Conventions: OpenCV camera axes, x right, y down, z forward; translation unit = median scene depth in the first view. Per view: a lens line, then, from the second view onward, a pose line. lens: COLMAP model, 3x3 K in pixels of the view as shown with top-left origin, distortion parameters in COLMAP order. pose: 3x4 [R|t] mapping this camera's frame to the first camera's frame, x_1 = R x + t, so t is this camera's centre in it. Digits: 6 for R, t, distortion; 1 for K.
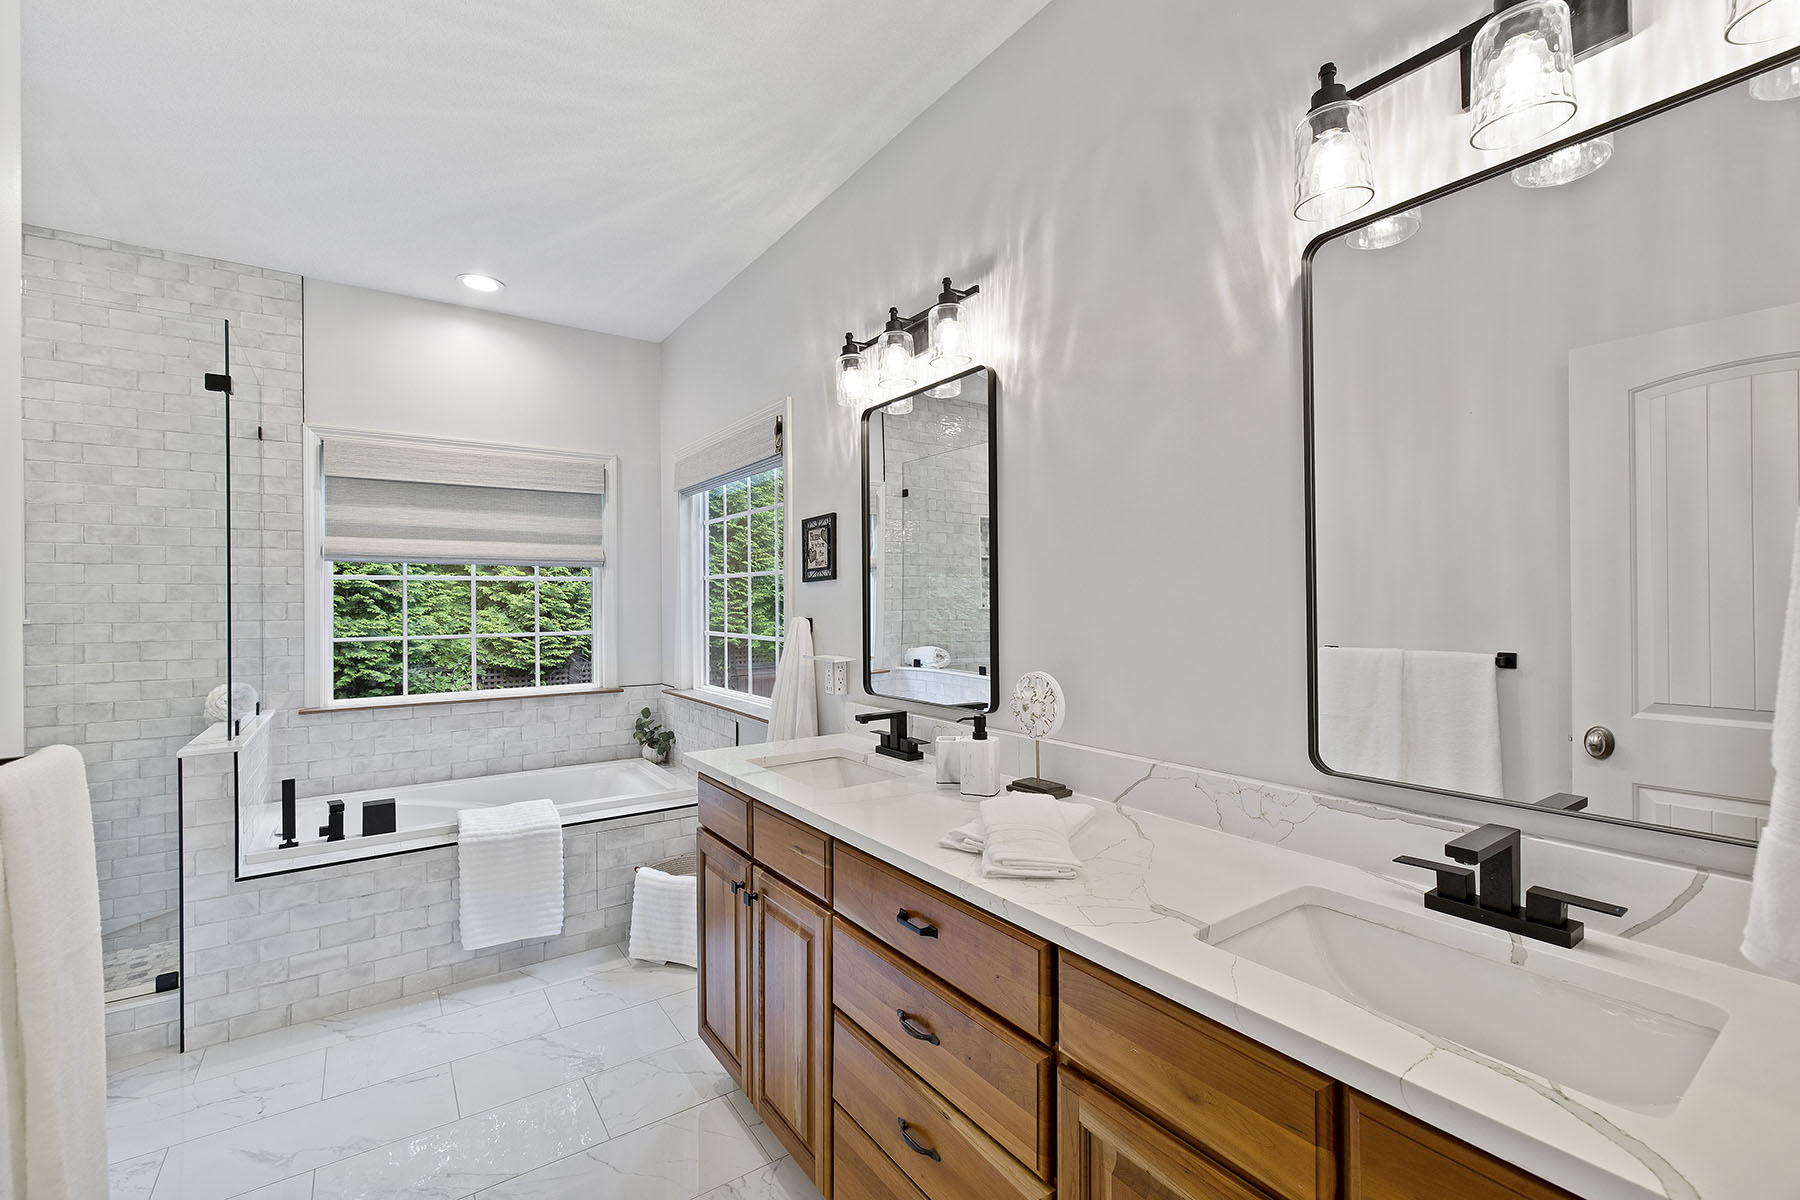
lens RADIAL K [[776.4, 0, 899.2], [0, 776.4, 601.1], [0, 0, 1]] dist [0.005138, -0.000787]
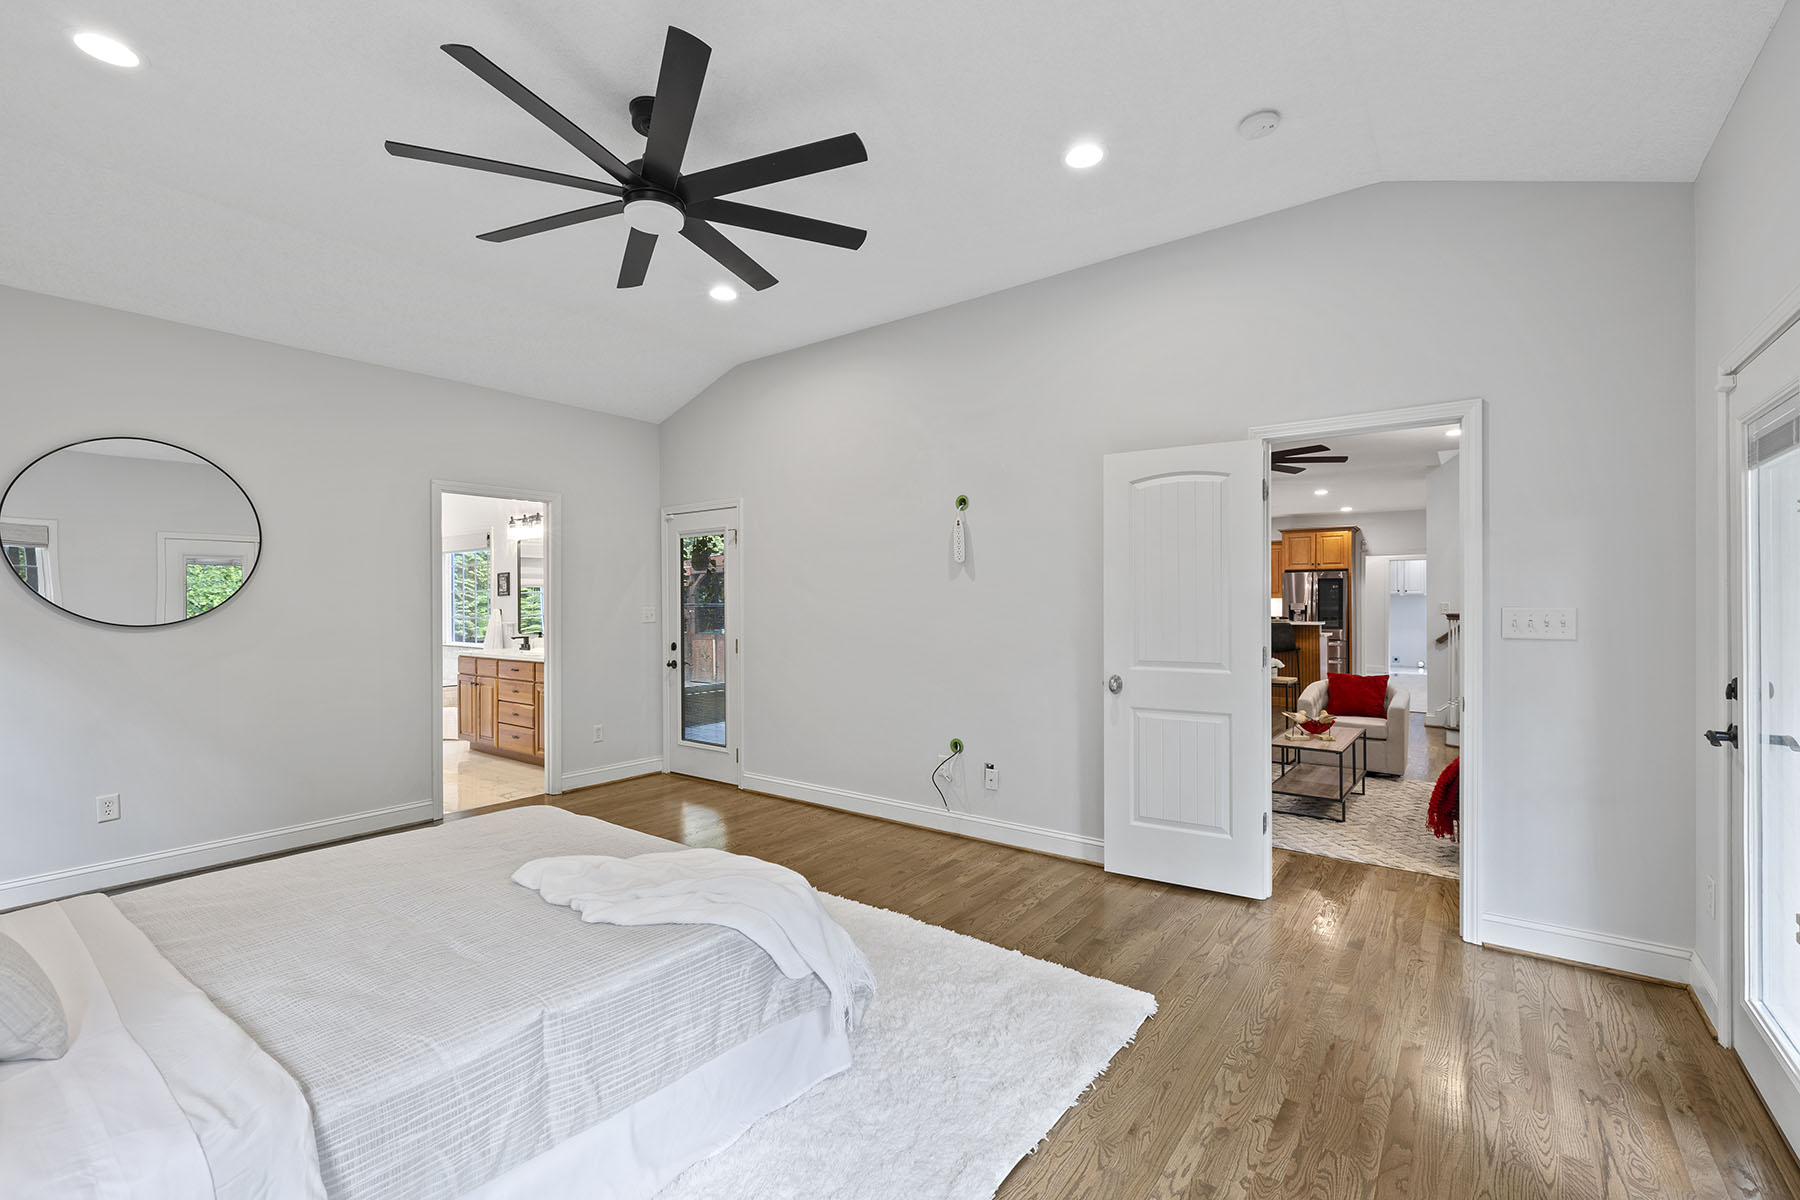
lens RADIAL K [[776.4, 0, 900.1], [0, 776.4, 592.8], [0, 0, 1]] dist [0.005138, -0.000787]
pose [[0.952490, -0.009264, 0.304430, 0.414584], [0.011134, 0.999928, -0.004408, -0.008834], [-0.304368, 0.007588, 0.952524, -2.154754]]
